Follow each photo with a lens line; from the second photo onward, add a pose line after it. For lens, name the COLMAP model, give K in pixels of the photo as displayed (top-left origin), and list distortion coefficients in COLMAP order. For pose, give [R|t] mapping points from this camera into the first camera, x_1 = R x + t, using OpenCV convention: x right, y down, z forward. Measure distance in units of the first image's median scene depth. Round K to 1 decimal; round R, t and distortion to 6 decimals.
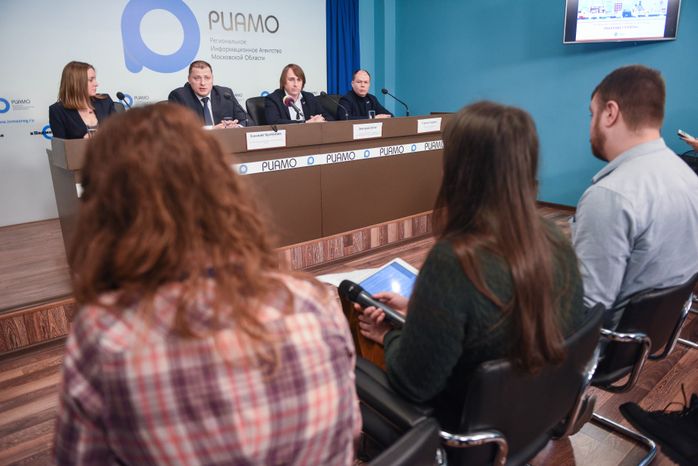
lens RADIAL K [[501.5, 0, 351.9], [0, 501.5, 239.0], [0, 0, 1]] dist [-0.016150, -0.036699]
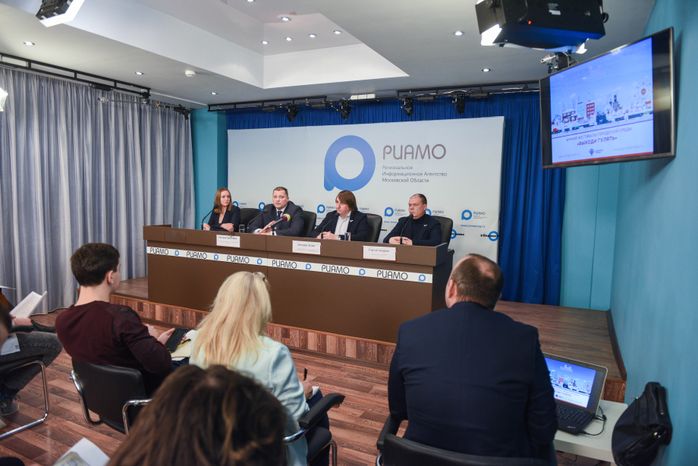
lens RADIAL K [[487.8, 0, 345.8], [0, 487.8, 237.4], [0, 0, 1]] dist [-0.014289, -0.020684]
pose [[0.393823, 0.114820, -0.911987, 1.198562], [-0.287029, 0.957916, -0.003345, -0.280312], [0.873223, 0.263084, 0.410206, 0.645904]]
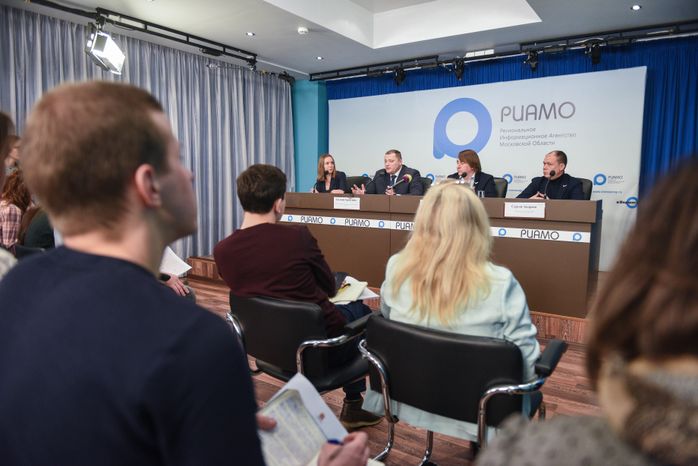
lens RADIAL K [[487.8, 0, 349.8], [0, 487.8, 233.7], [0, 0, 1]] dist [-0.014289, -0.020684]
pose [[0.268844, 0.121731, -0.955460, 1.067063], [-0.285844, 0.957375, 0.041545, -0.161559], [0.919791, 0.261943, 0.292181, 0.574555]]
